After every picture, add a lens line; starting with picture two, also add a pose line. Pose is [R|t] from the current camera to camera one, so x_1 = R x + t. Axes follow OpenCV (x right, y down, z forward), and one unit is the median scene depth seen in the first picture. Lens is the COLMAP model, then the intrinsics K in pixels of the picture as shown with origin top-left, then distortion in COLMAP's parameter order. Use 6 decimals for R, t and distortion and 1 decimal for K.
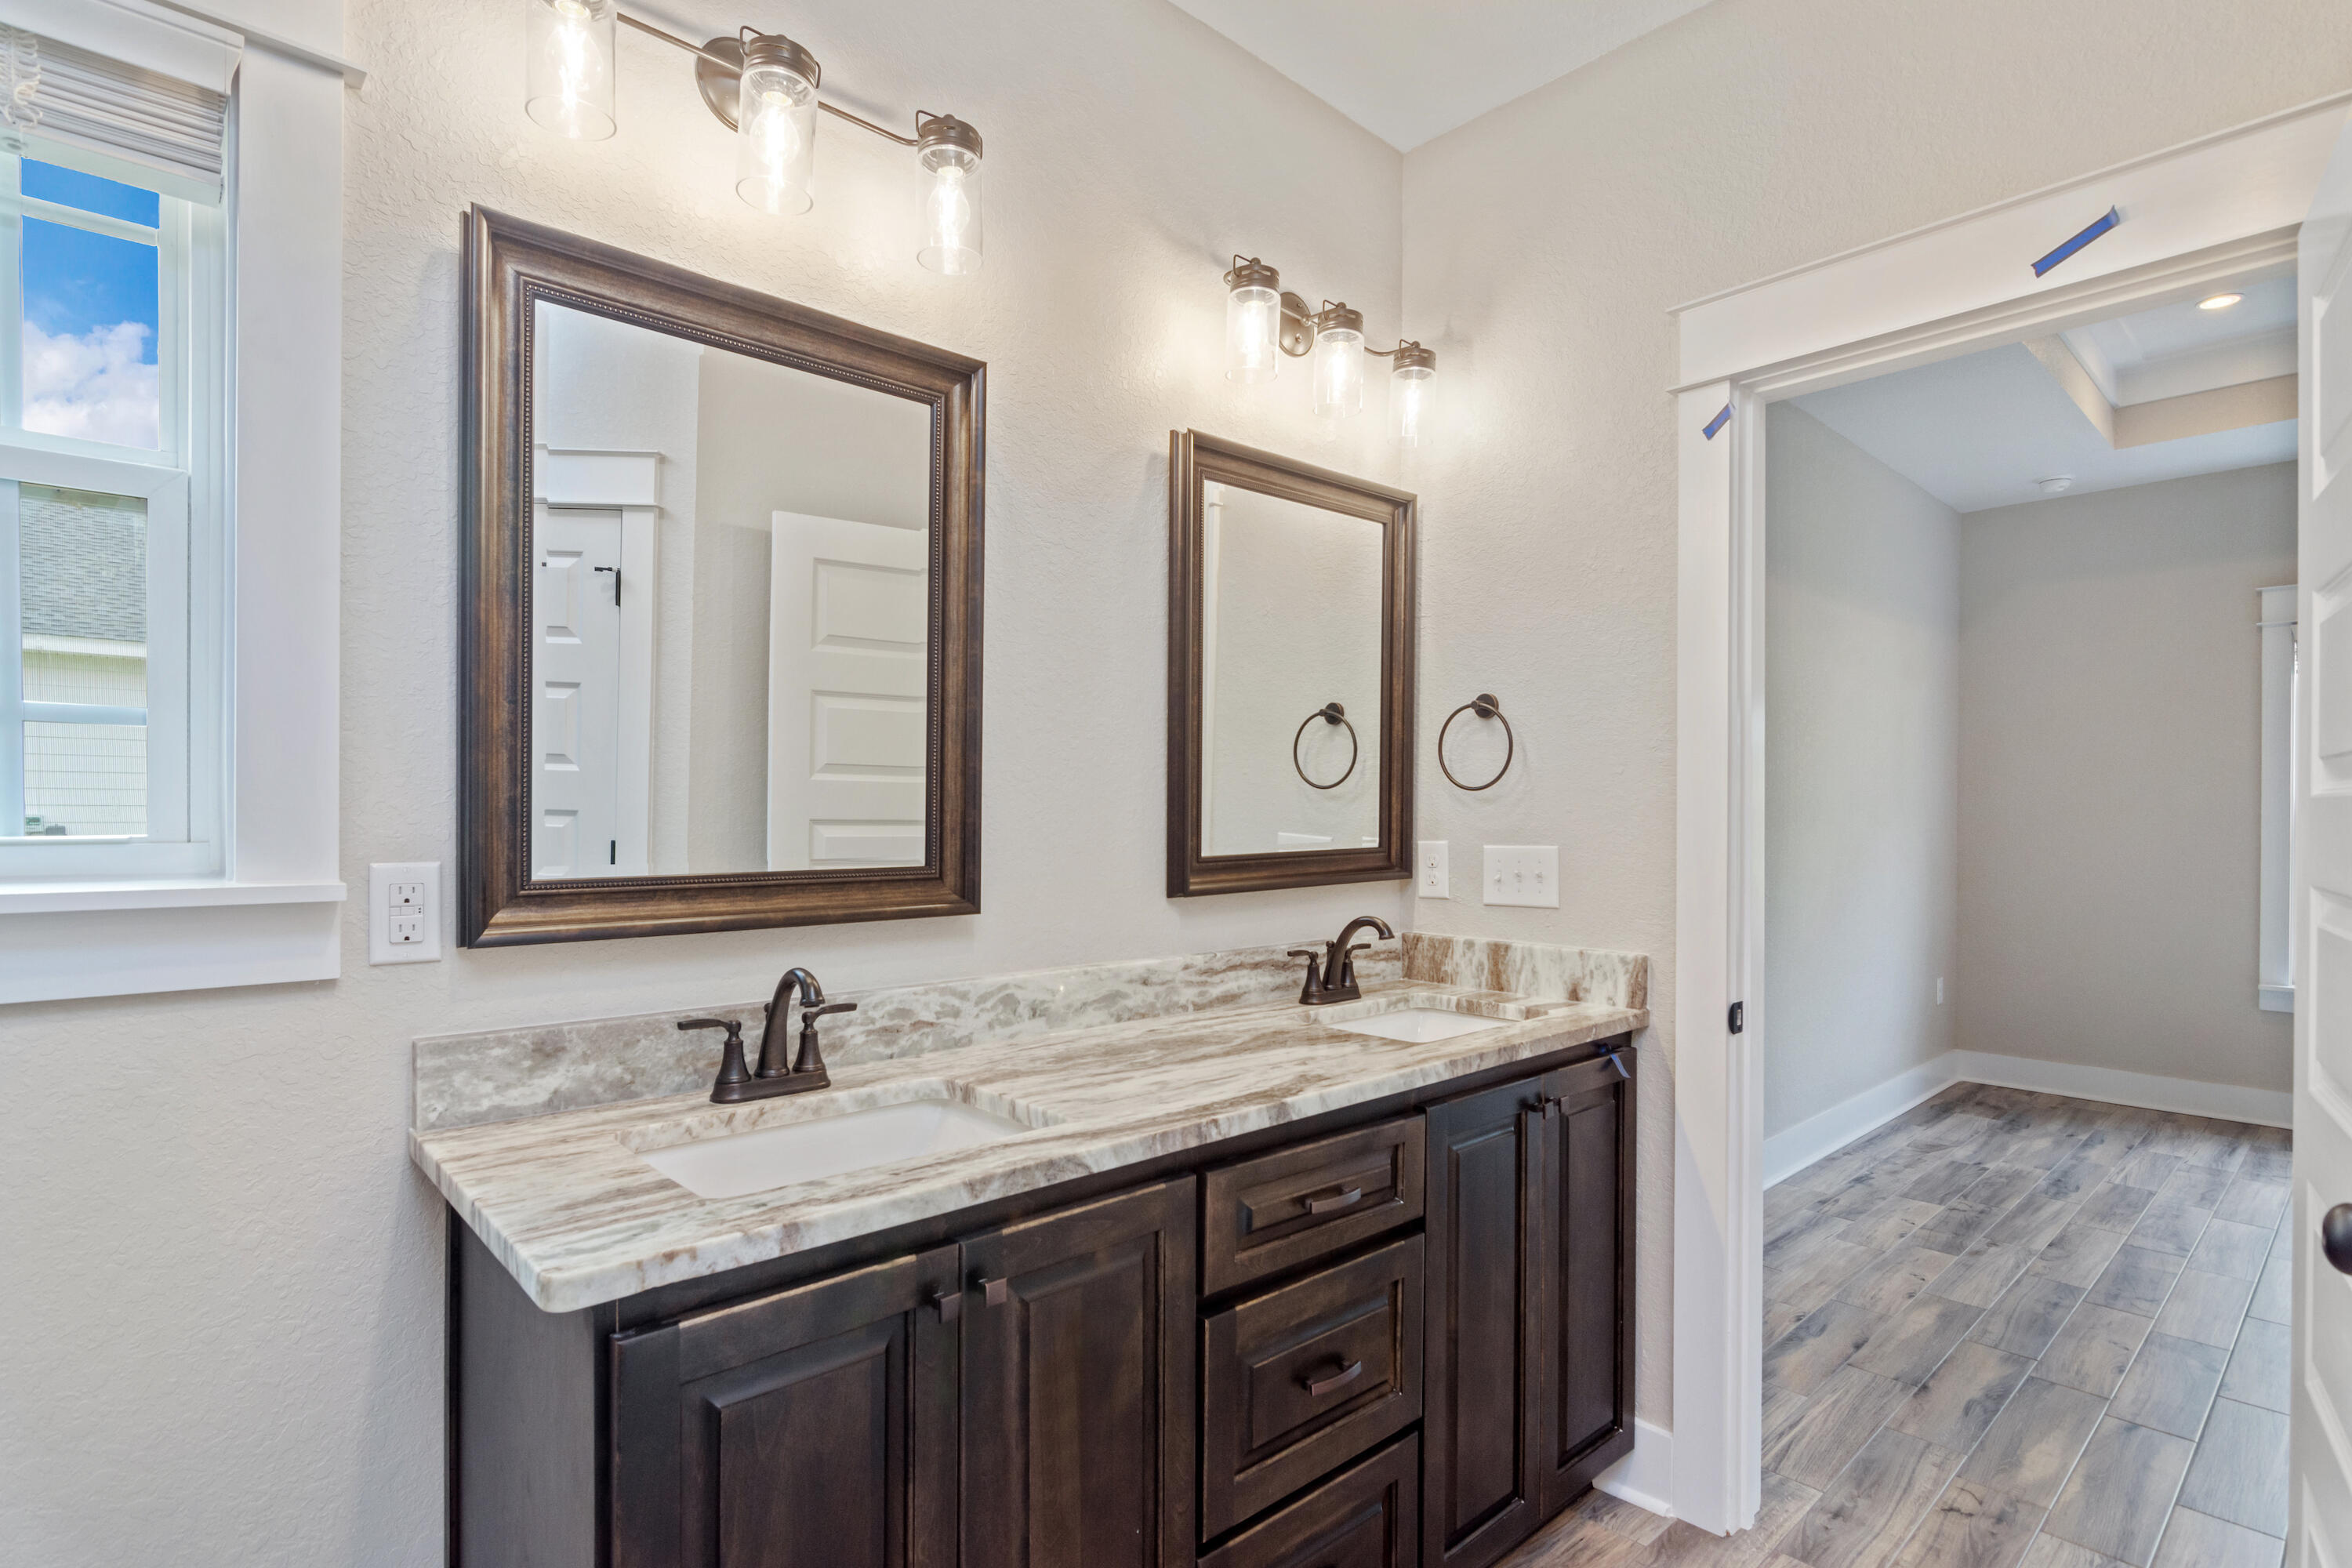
lens RADIAL K [[1144.9, 0, 1168.7], [0, 1144.9, 800.8], [0, 0, 1]] dist [-0.000357, 0.000416]
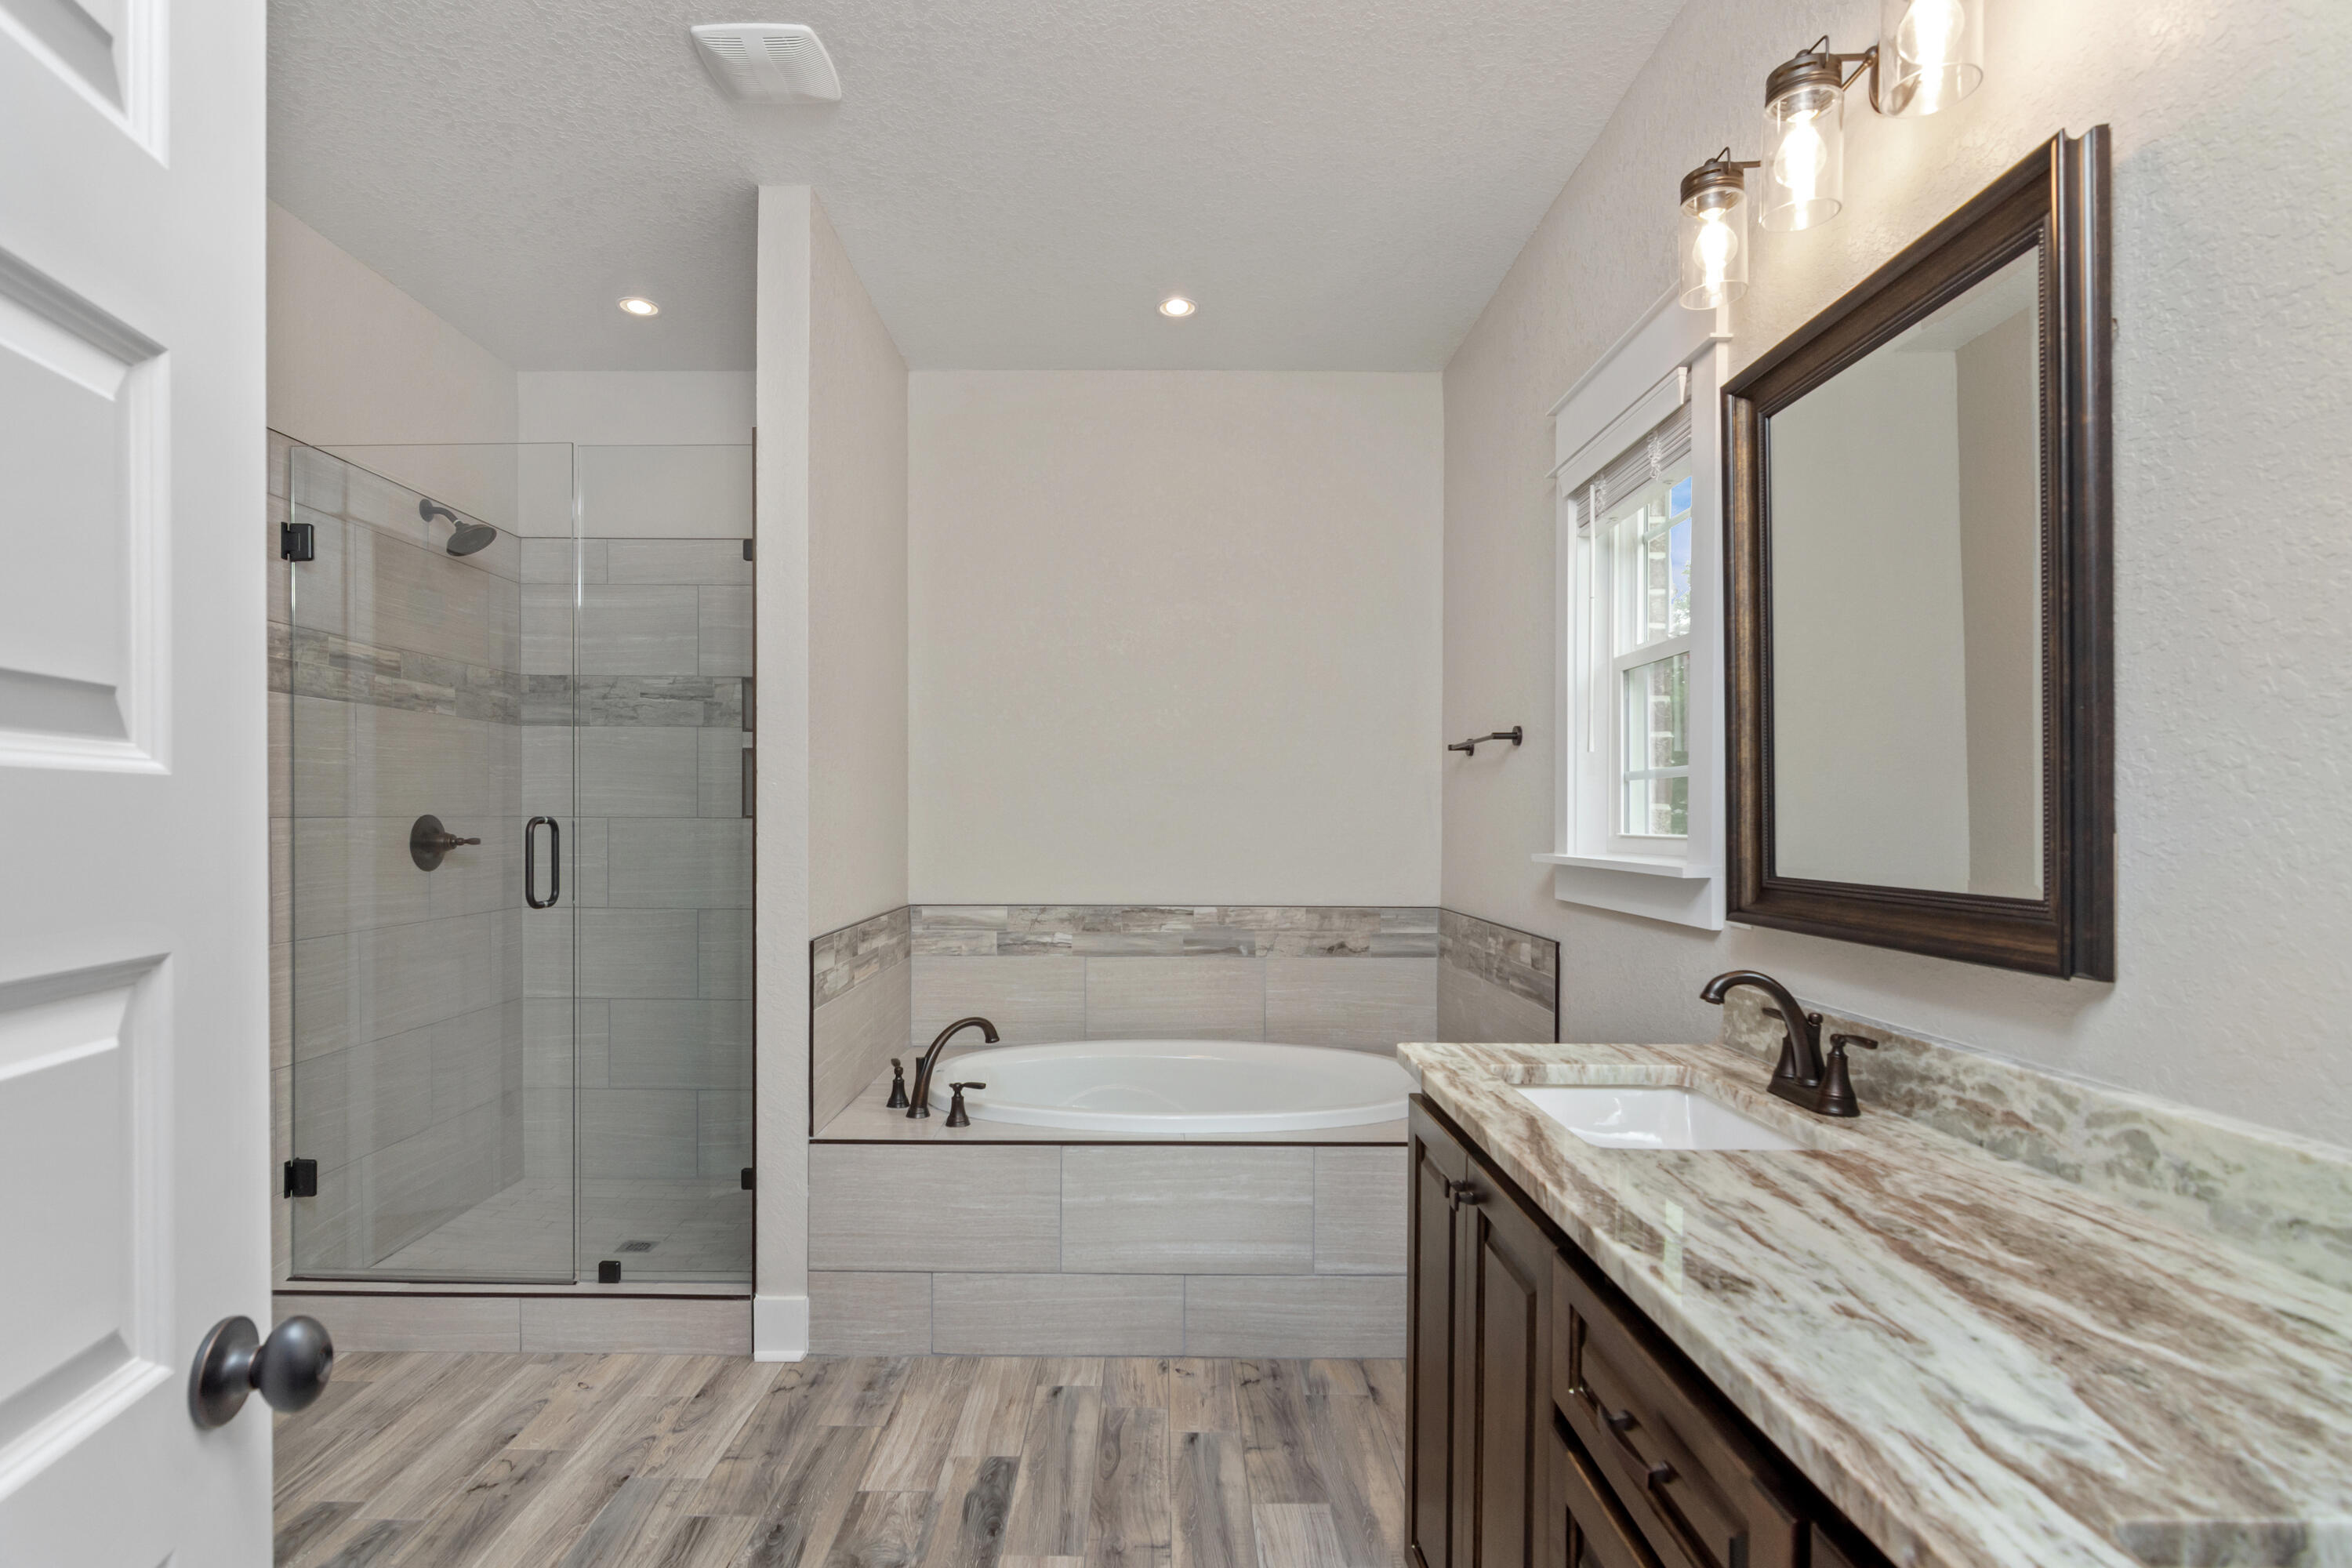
lens RADIAL K [[1132.4, 0, 1165.9], [0, 1132.4, 804.8], [0, 0, 1]] dist [-0.000344, 0.001802]
pose [[-0.662432, -0.022326, -0.748789, 0.688541], [-0.006960, 0.999696, -0.023650, 0.018971], [0.749089, -0.010455, -0.662386, 1.094569]]
